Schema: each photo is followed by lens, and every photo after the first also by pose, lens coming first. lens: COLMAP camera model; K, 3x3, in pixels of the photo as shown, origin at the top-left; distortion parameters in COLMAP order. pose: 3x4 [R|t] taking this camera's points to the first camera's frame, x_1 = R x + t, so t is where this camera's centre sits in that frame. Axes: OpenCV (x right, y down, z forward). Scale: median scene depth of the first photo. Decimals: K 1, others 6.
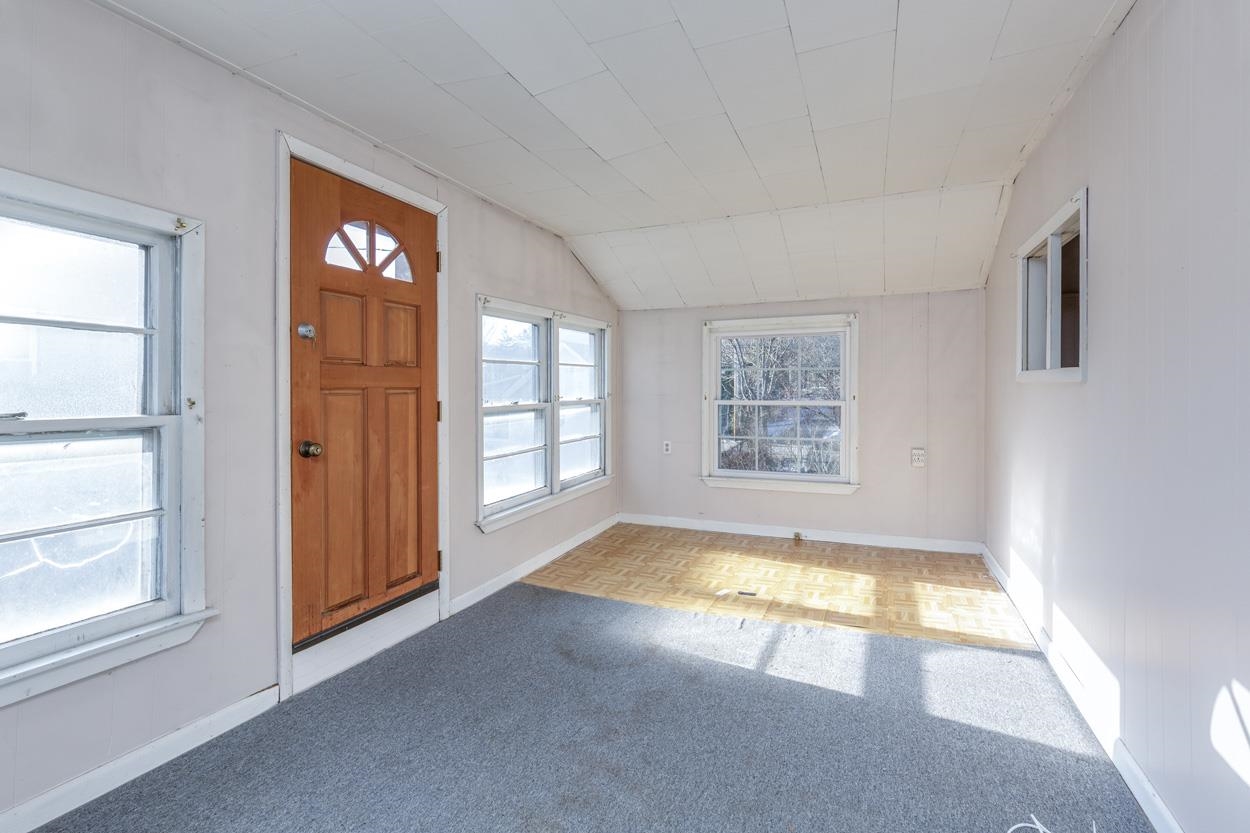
lens RADIAL K [[566.0, 0, 617.7], [0, 566.0, 390.3], [0, 0, 1]] dist [0.008797, -0.002388]
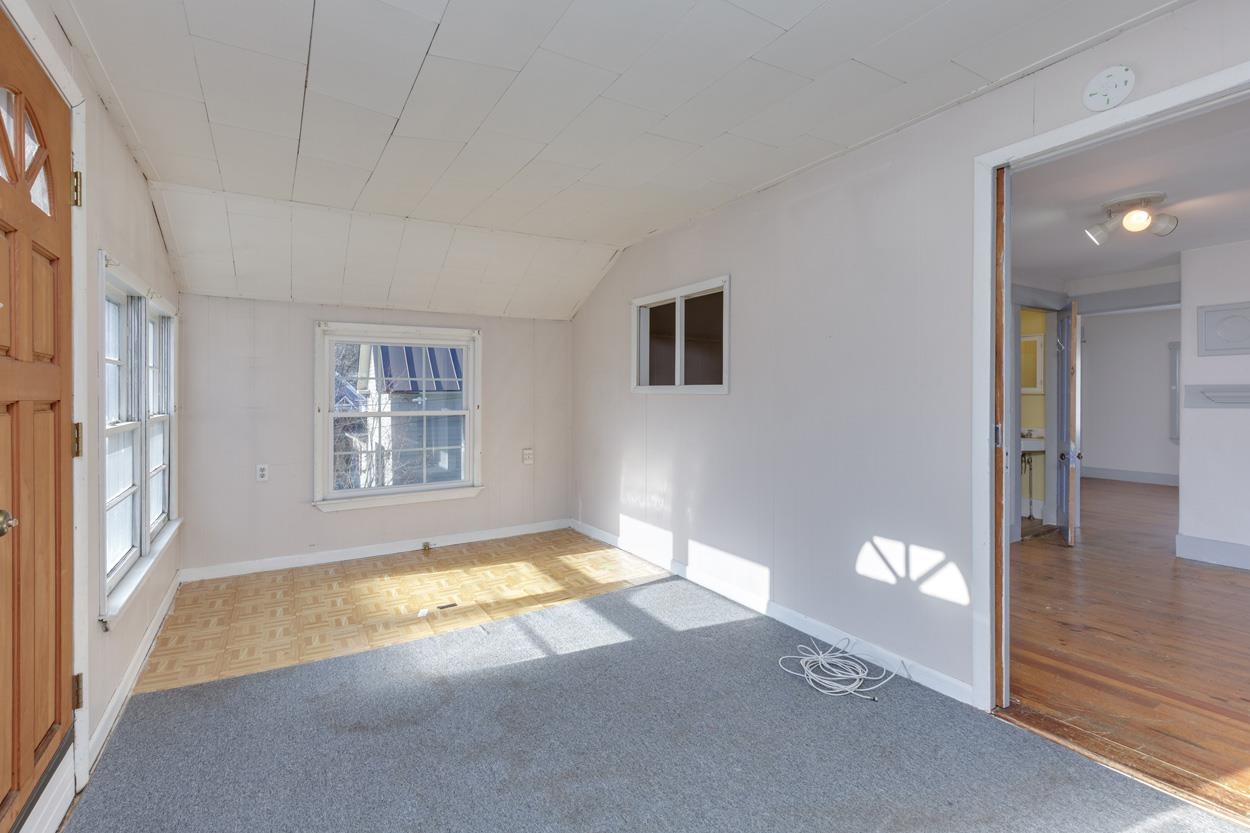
lens RADIAL K [[566.0, 0, 633.7], [0, 566.0, 397.6], [0, 0, 1]] dist [0.008797, -0.002388]
pose [[0.597279, -0.002299, 0.802030, -0.370285], [0.005510, 0.999984, -0.001236, -0.002611], [-0.802015, 0.005157, 0.597282, 0.145396]]
